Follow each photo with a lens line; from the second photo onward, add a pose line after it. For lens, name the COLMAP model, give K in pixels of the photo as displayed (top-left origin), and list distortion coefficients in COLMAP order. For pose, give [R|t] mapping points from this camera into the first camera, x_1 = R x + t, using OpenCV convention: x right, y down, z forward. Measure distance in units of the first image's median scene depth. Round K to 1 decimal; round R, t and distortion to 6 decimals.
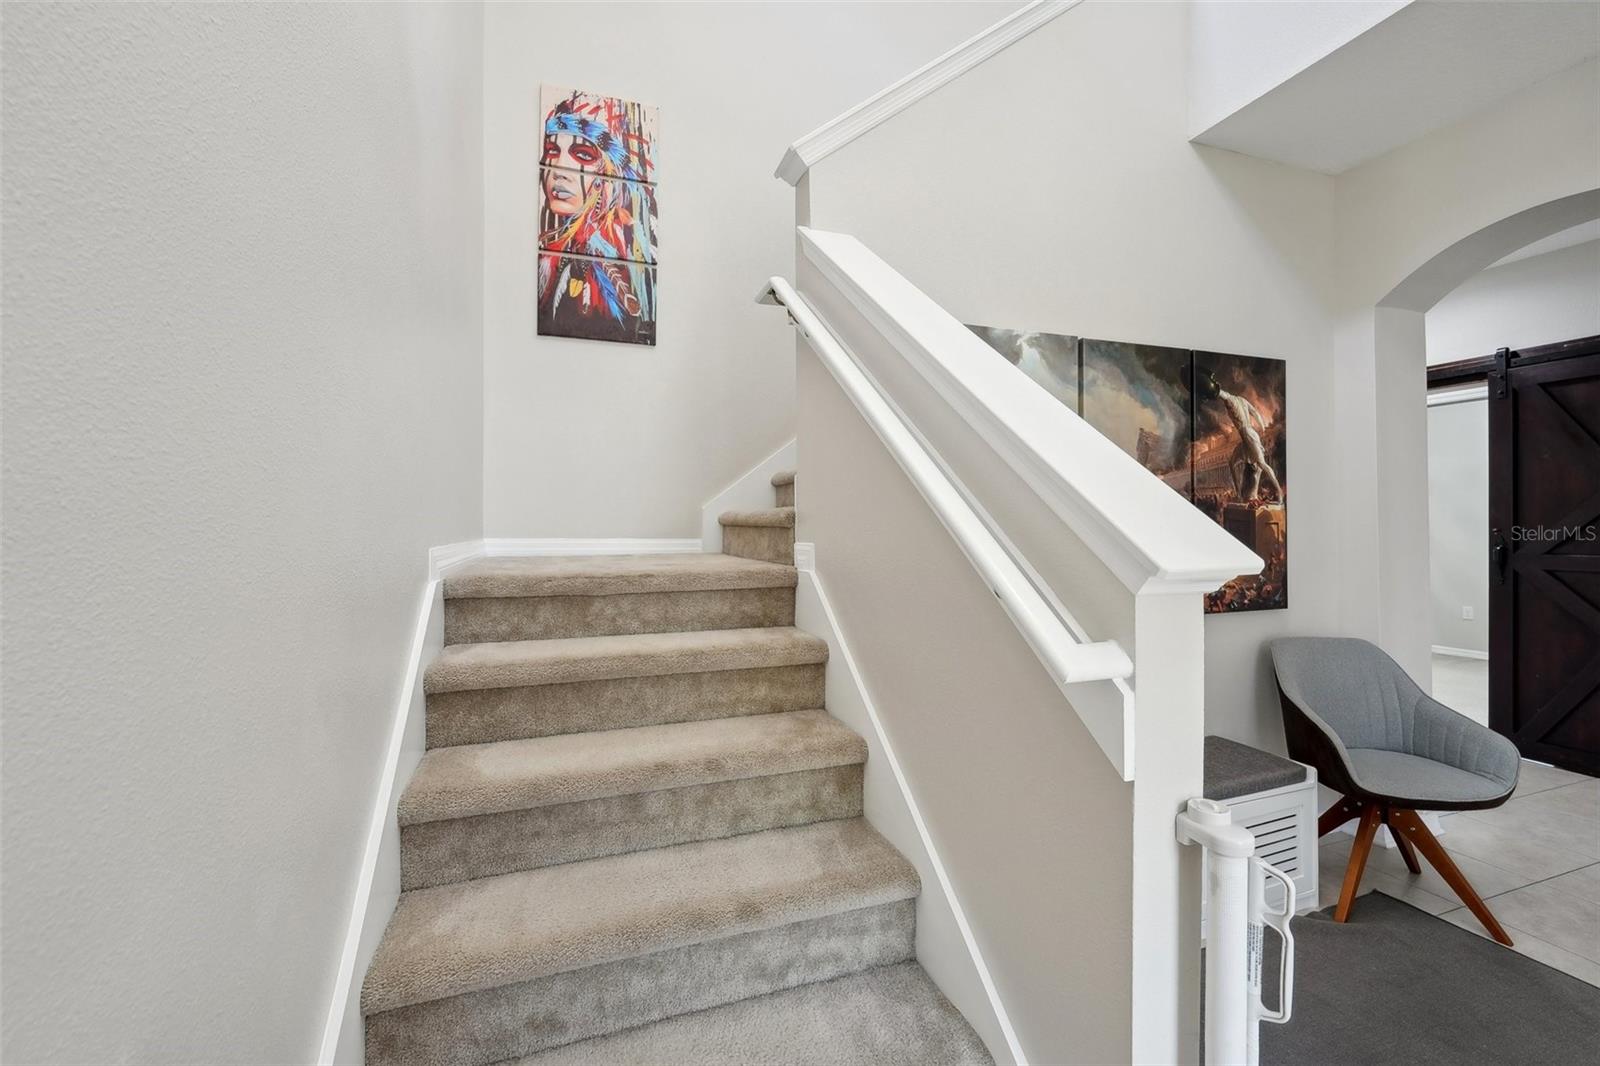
lens RADIAL K [[657.2, 0, 803.6], [0, 657.2, 529.2], [0, 0, 1]] dist [0.000343, -0.000517]
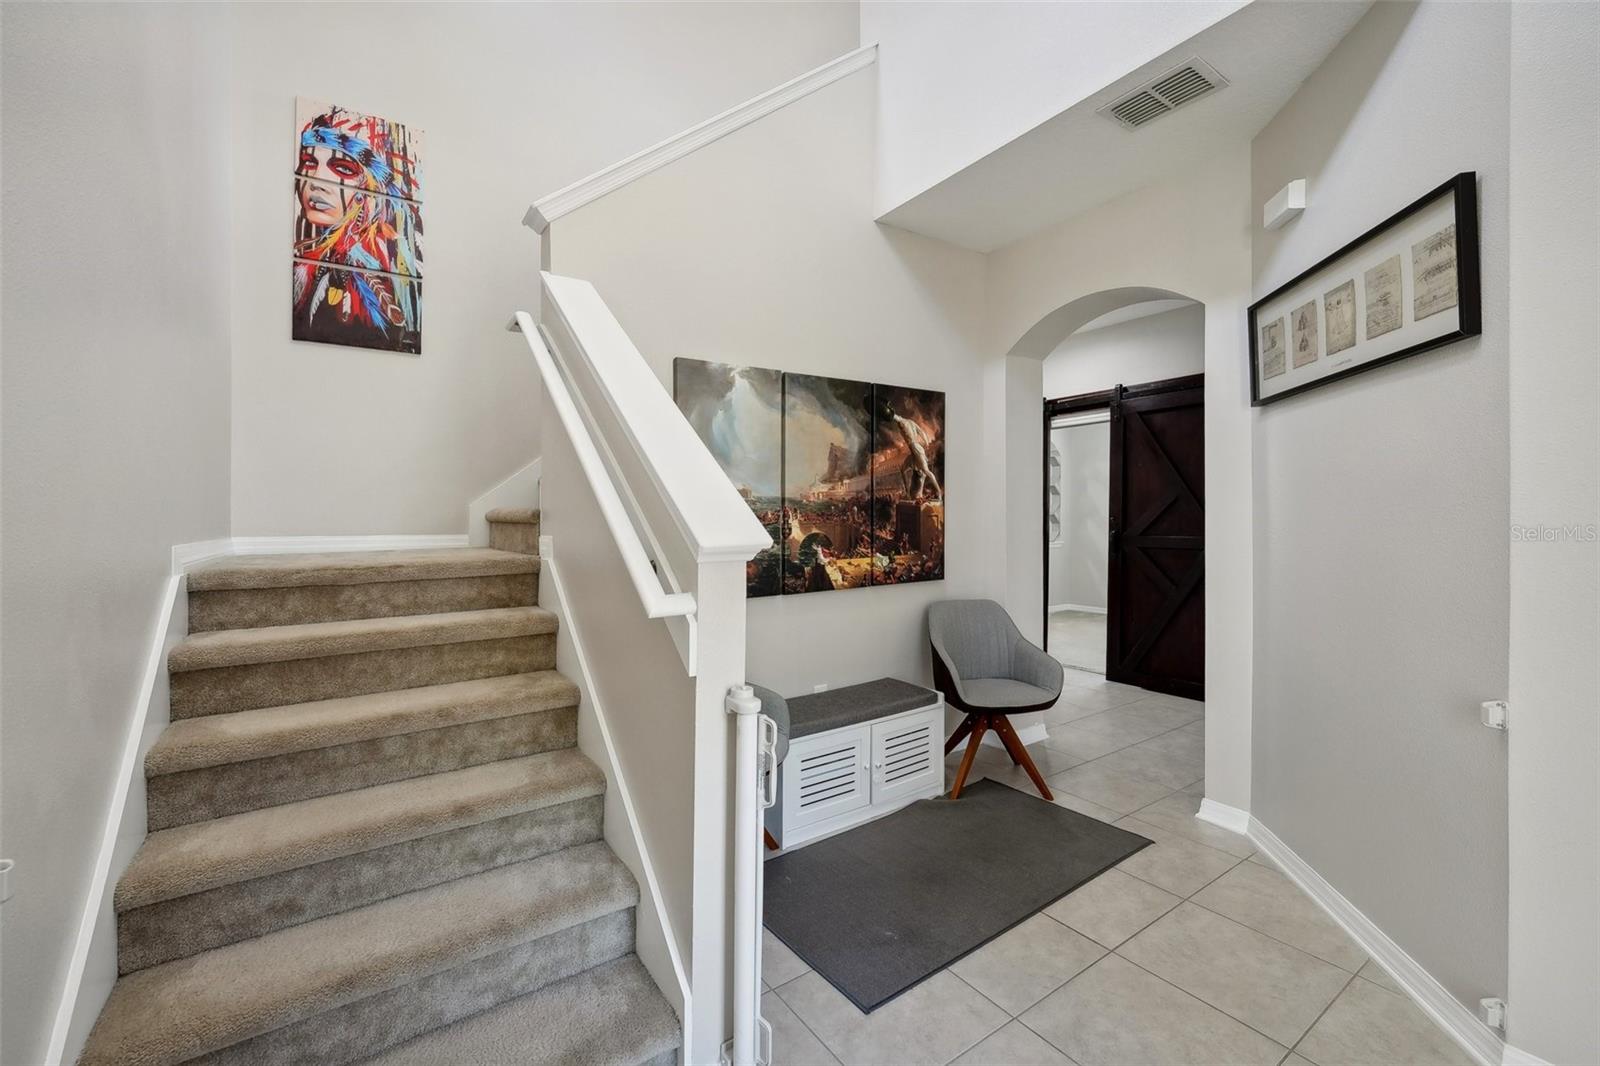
lens RADIAL K [[660.4, 0, 796.9], [0, 660.4, 515.3], [0, 0, 1]] dist [-0.001424, -0.000240]
pose [[0.968379, -0.008942, 0.249323, 0.127042], [0.011837, 0.999879, -0.010112, 0.000661], [-0.249203, 0.012743, 0.968367, -0.247275]]
